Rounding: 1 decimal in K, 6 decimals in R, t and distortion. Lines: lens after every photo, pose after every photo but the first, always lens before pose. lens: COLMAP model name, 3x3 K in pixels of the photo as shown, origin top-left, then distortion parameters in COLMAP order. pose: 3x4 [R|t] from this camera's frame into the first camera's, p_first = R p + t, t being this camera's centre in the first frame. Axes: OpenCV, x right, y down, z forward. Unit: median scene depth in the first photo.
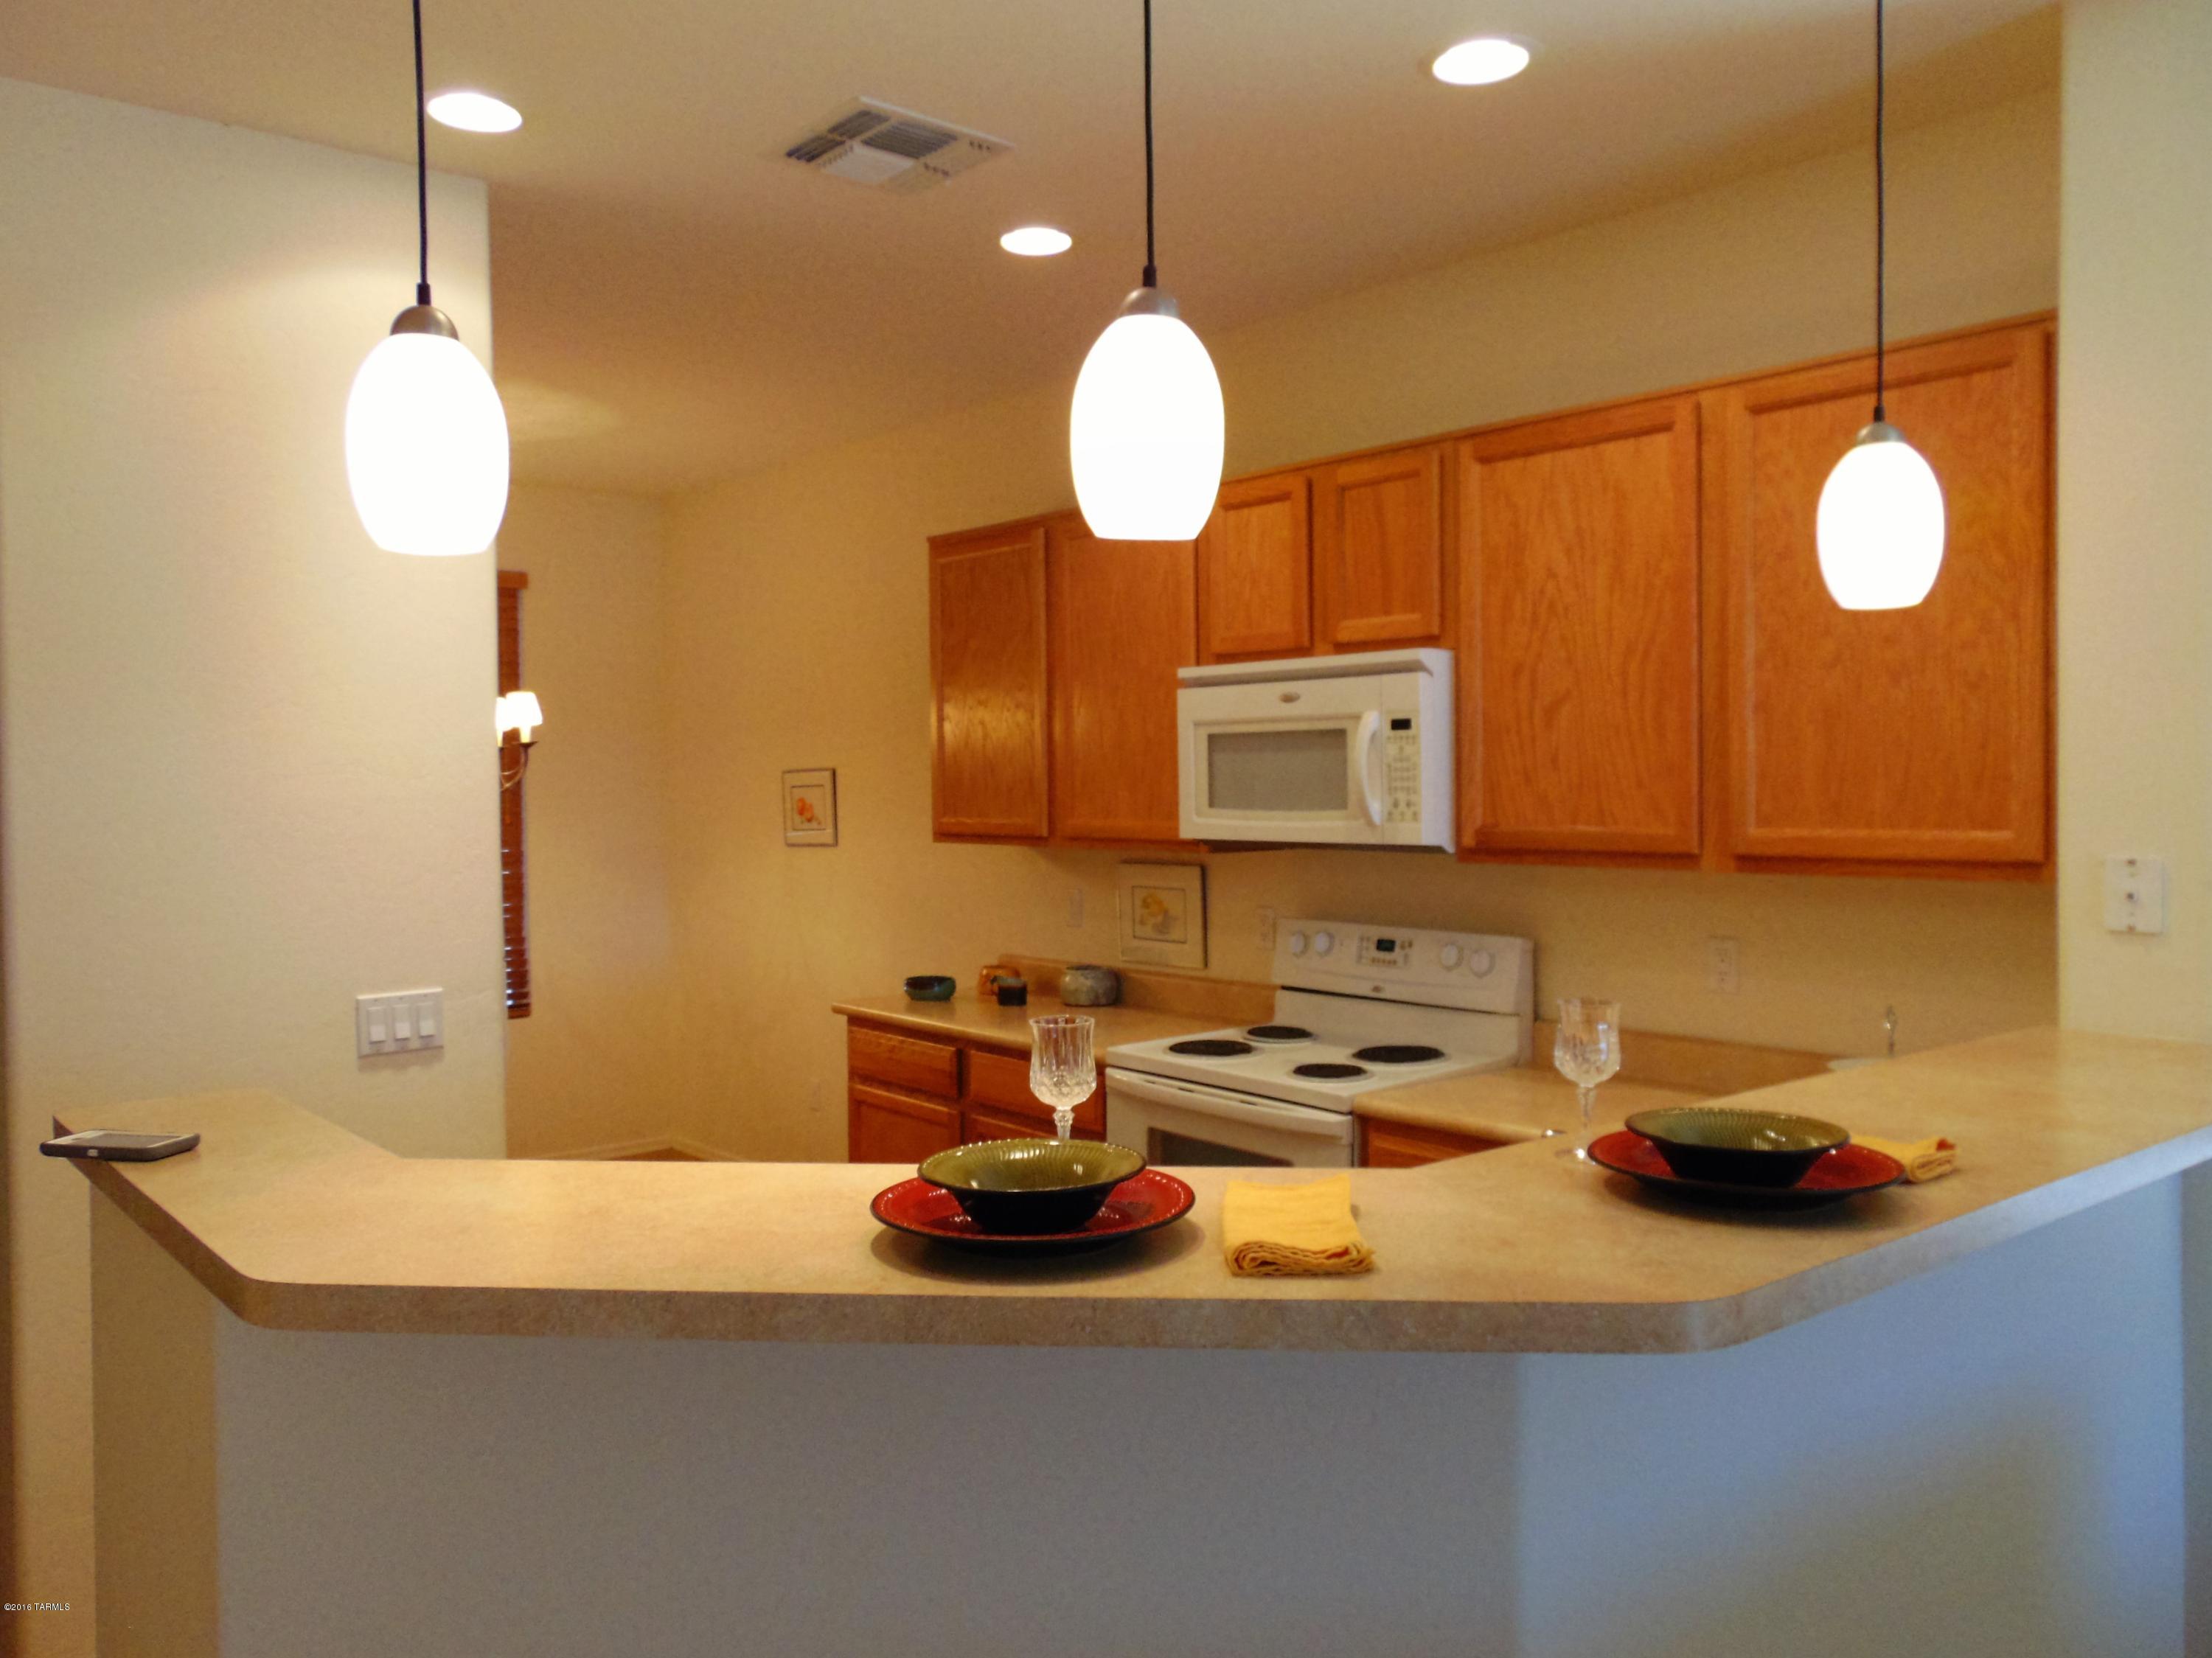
lens RADIAL K [[1738.7, 0, 1098.2], [0, 1738.7, 828.1], [0, 0, 1]] dist [-0.045739, 0.080119]
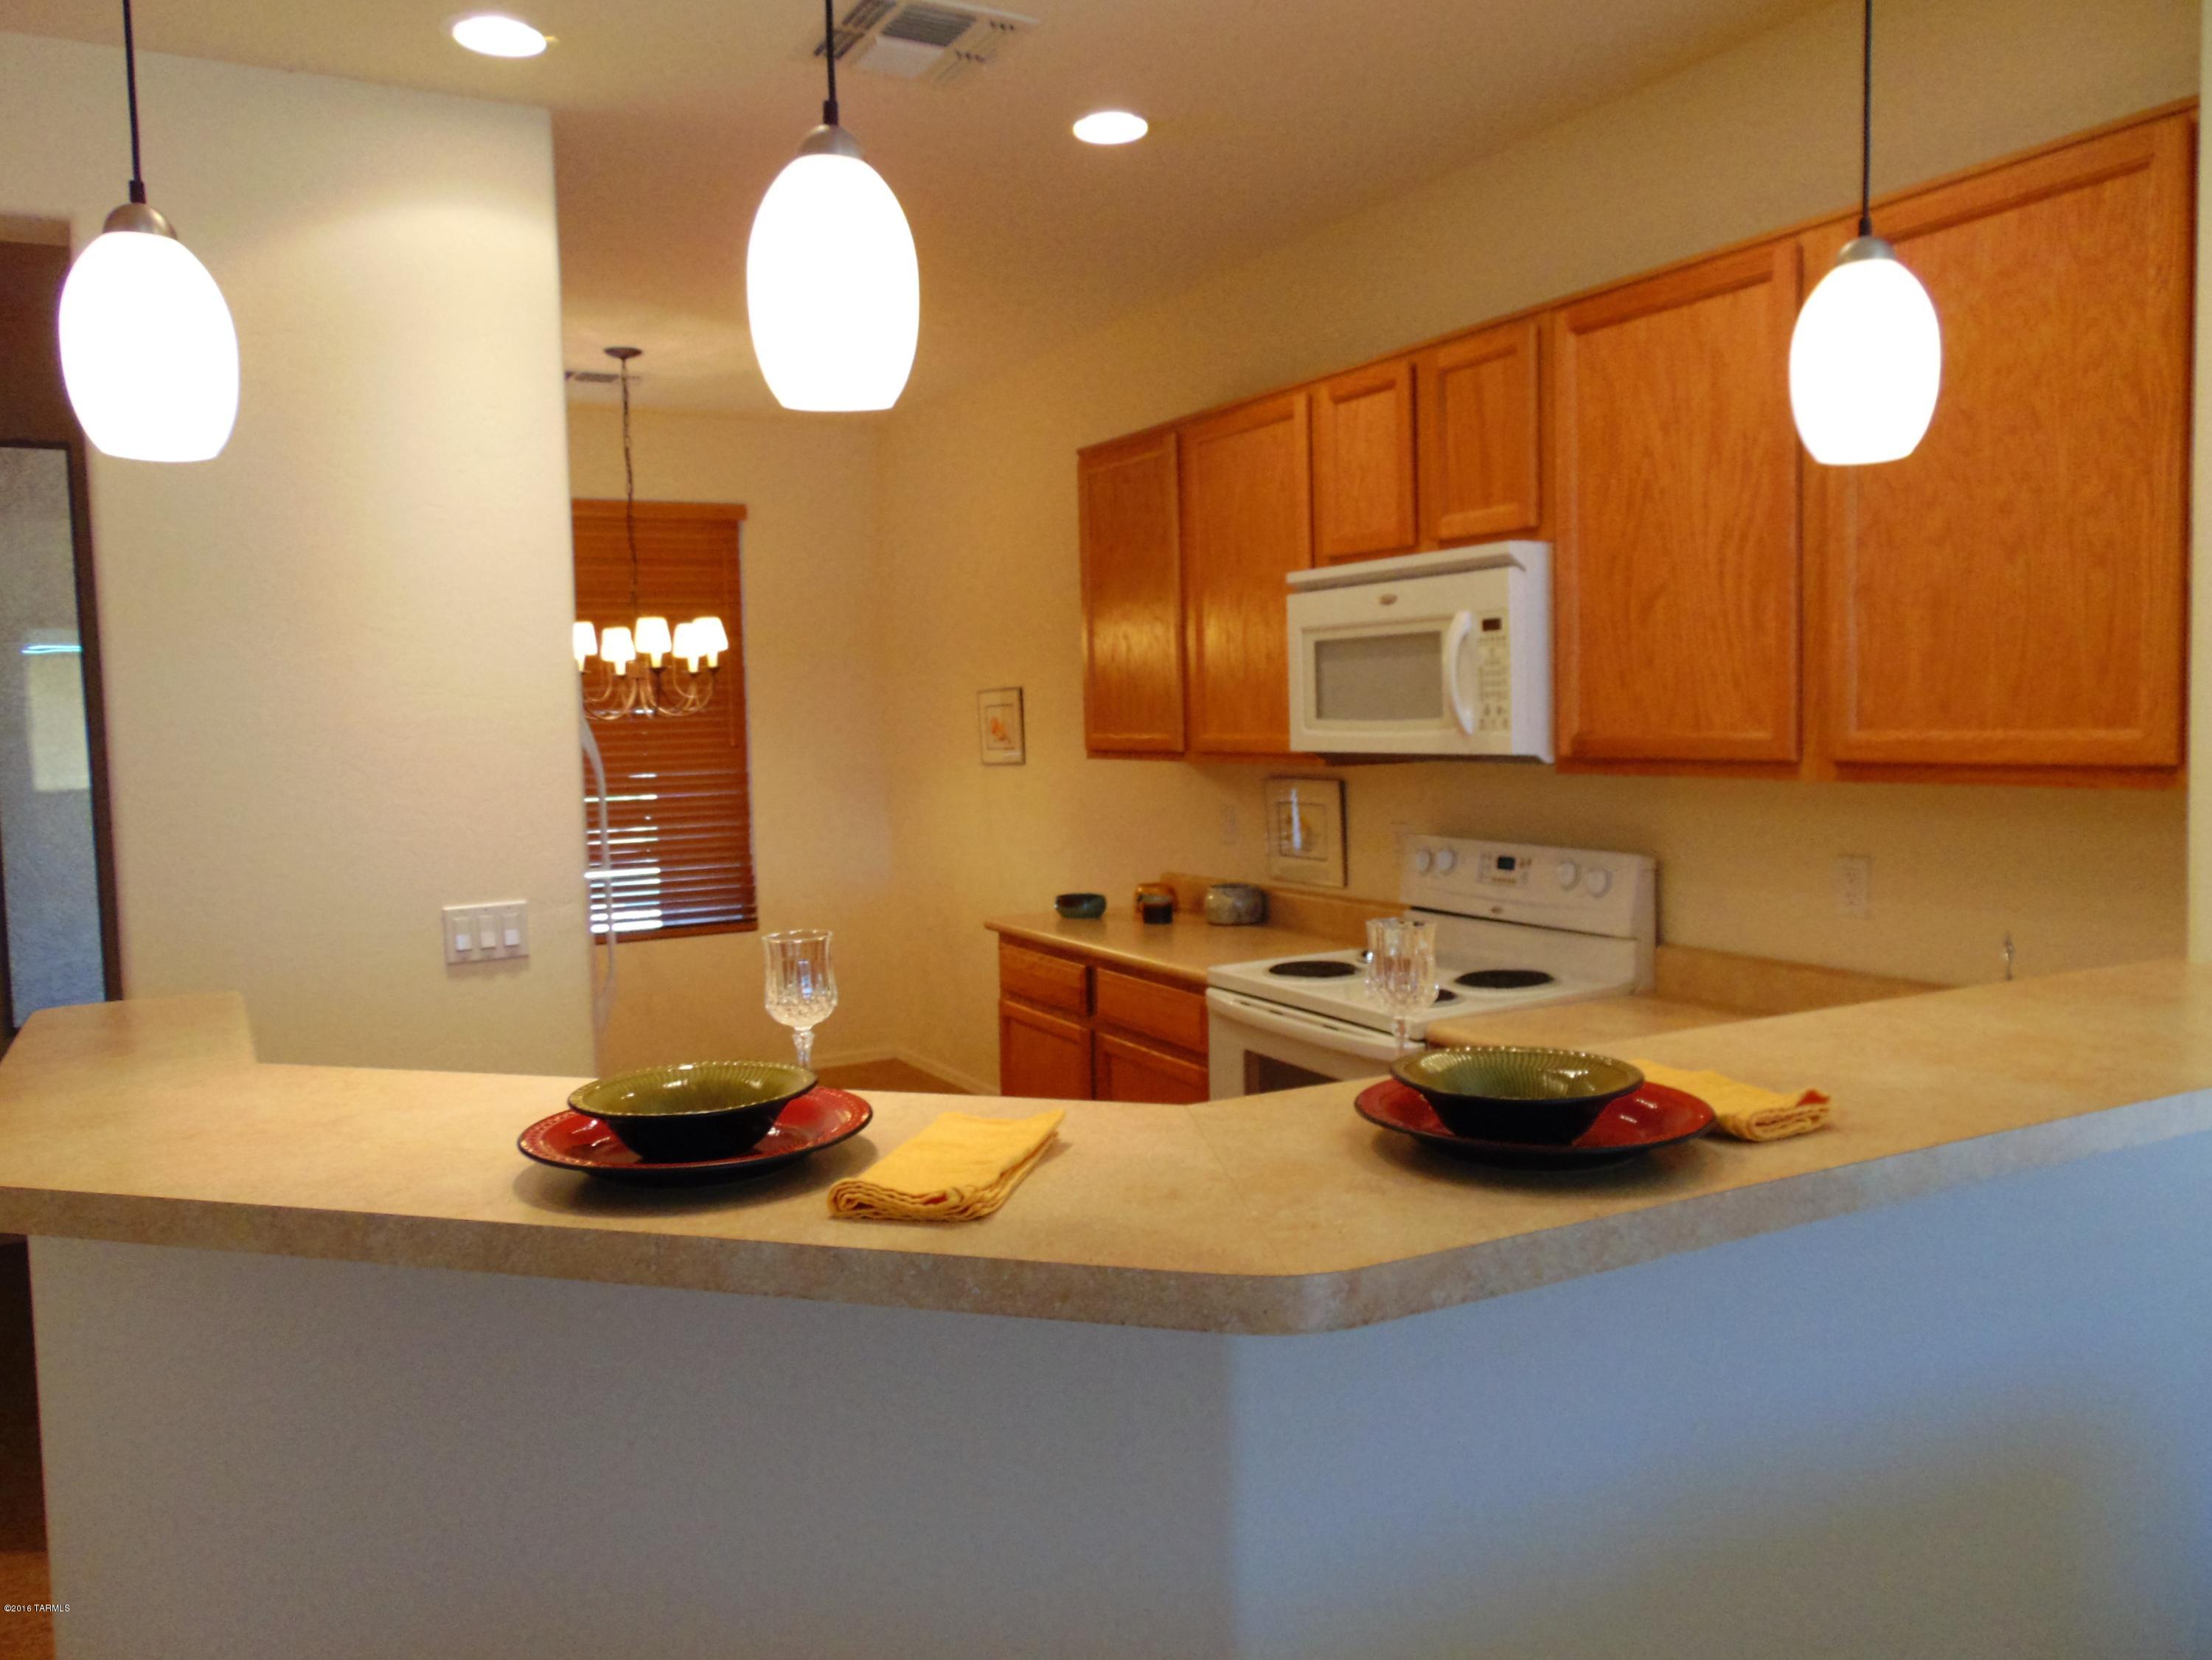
lens RADIAL K [[1704.7, 0, 1094.2], [0, 1704.7, 833.9], [0, 0, 1]] dist [-0.051122, 0.085910]
pose [[0.979715, 0.000278, -0.200395, 0.151073], [0.009406, 0.998833, 0.047372, 0.006953], [0.200175, -0.048296, 0.978569, 0.066223]]
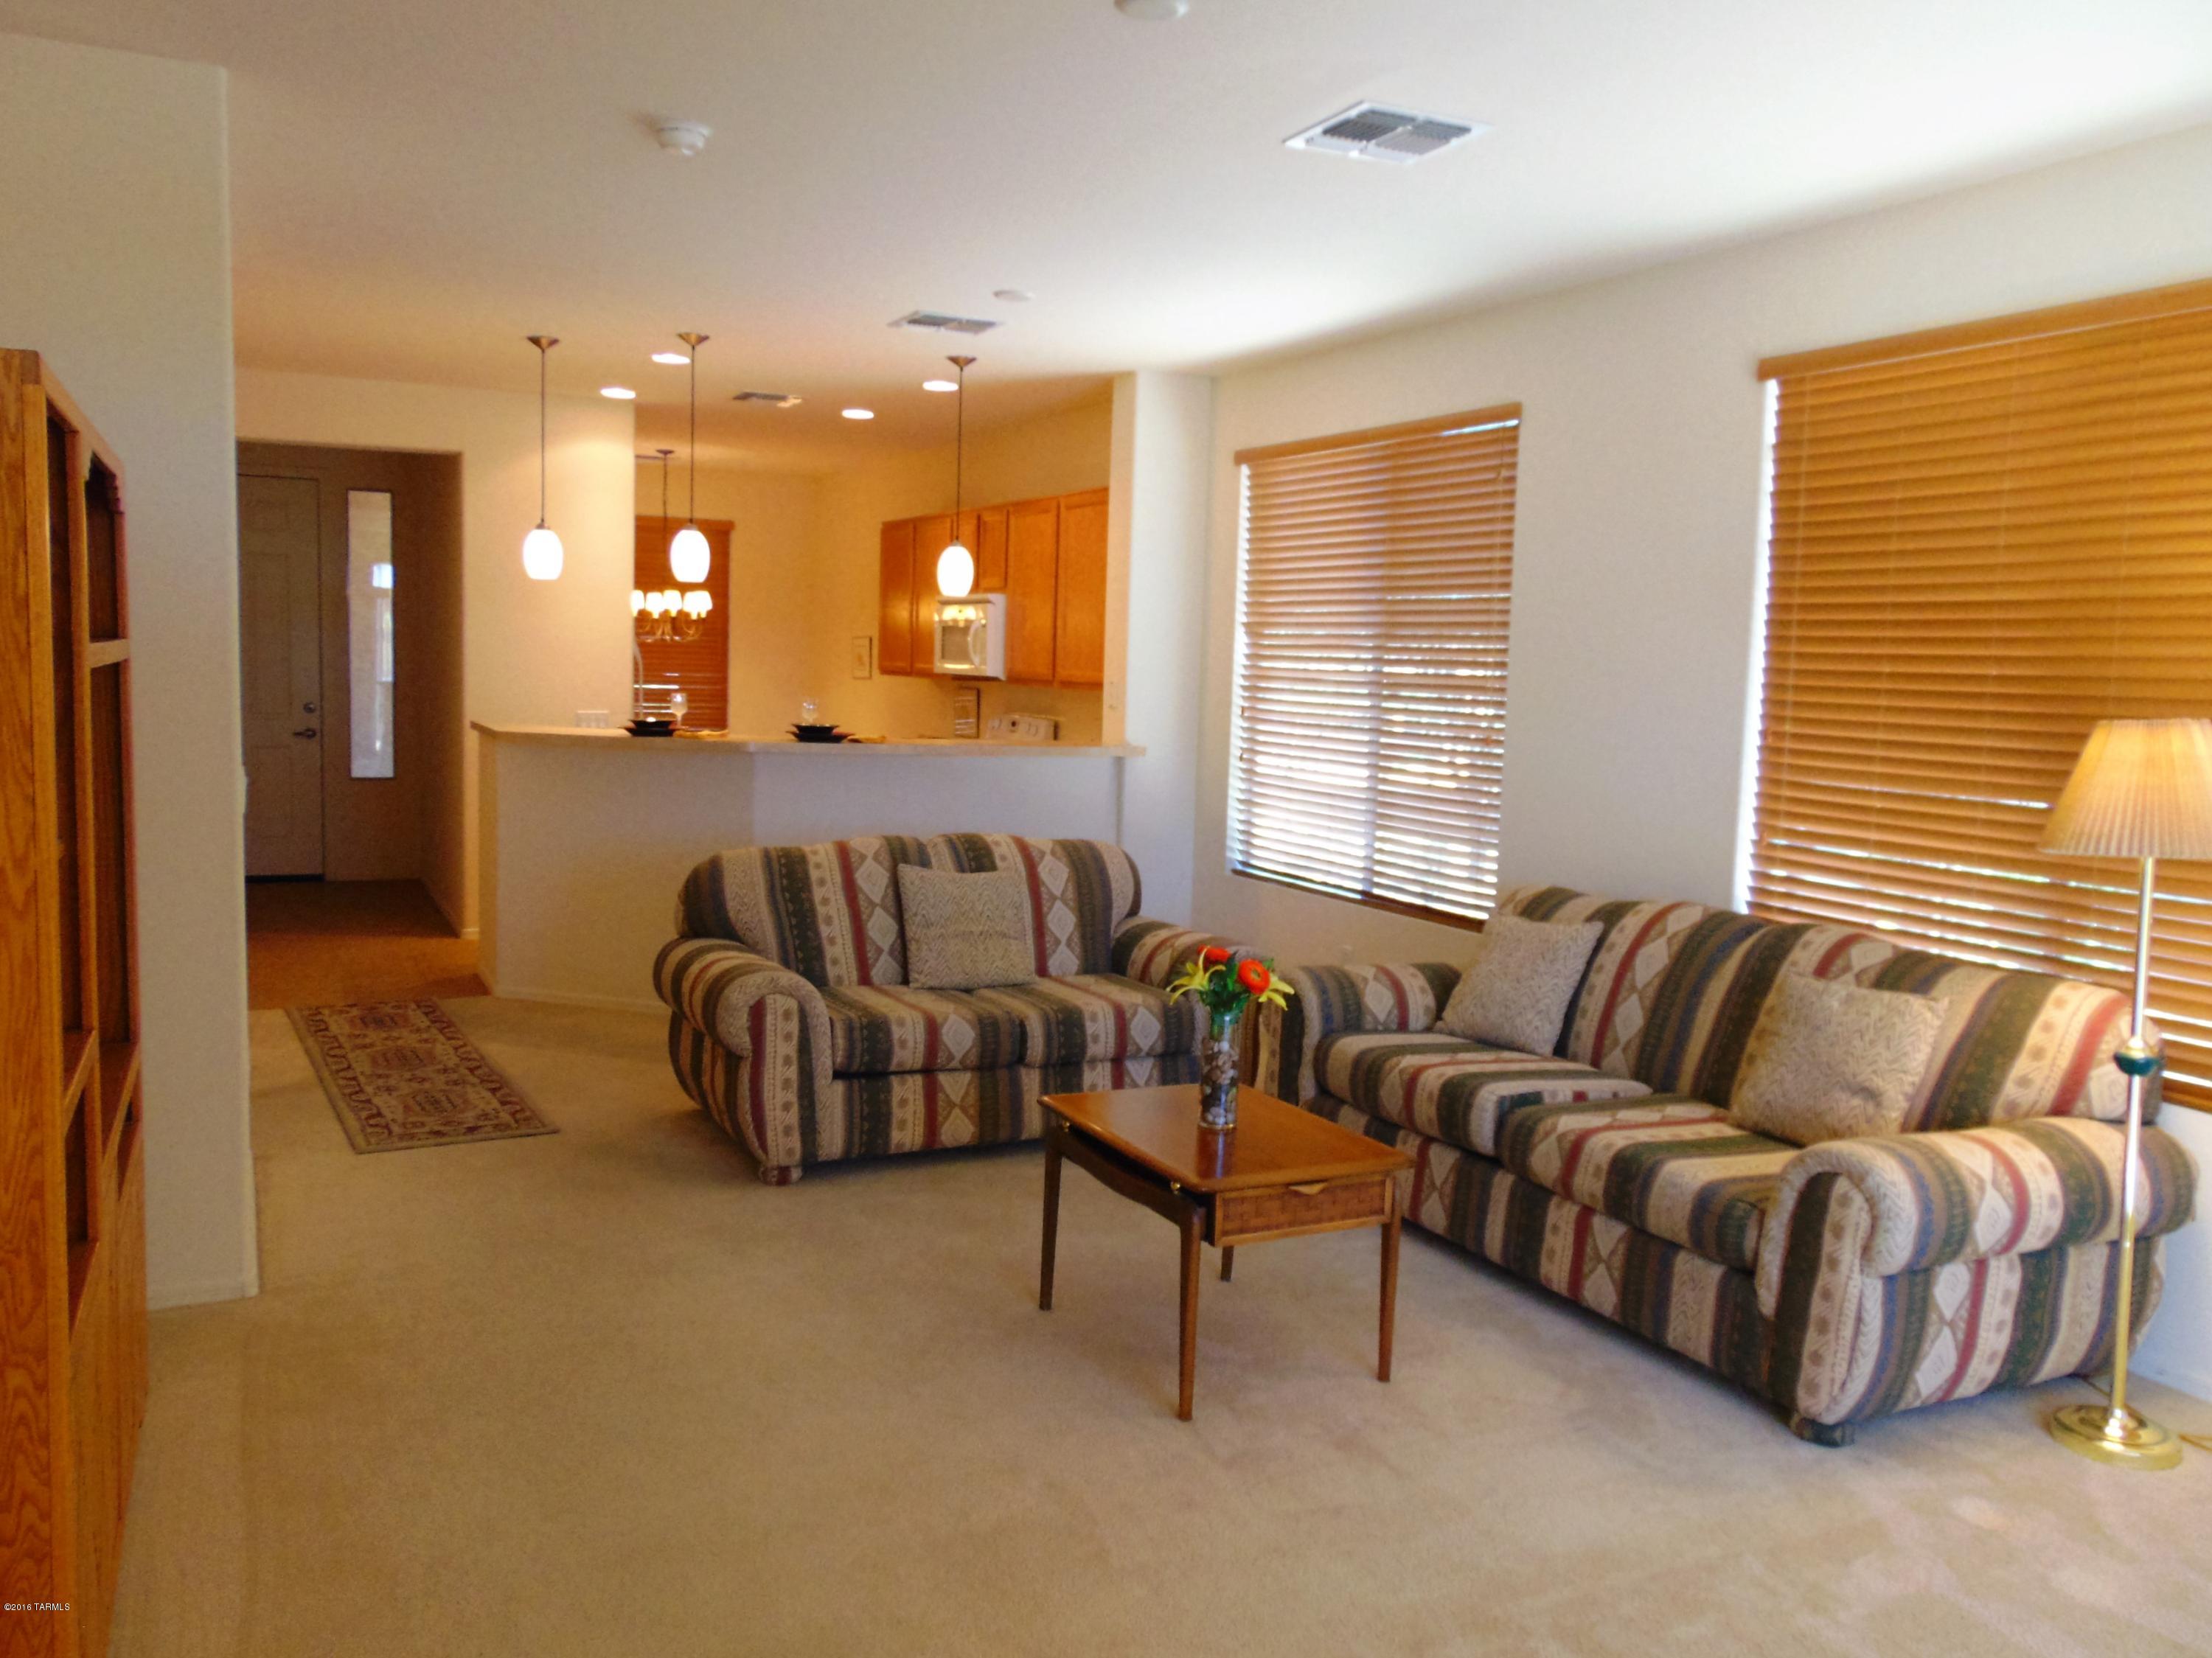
lens RADIAL K [[1738.7, 0, 1098.2], [0, 1738.7, 828.1], [0, 0, 1]] dist [-0.045739, 0.080119]
pose [[0.972546, 0.062511, -0.224157, 0.890826], [-0.046754, 0.996092, 0.074932, 0.033284], [0.227965, -0.062395, 0.971668, -1.323754]]
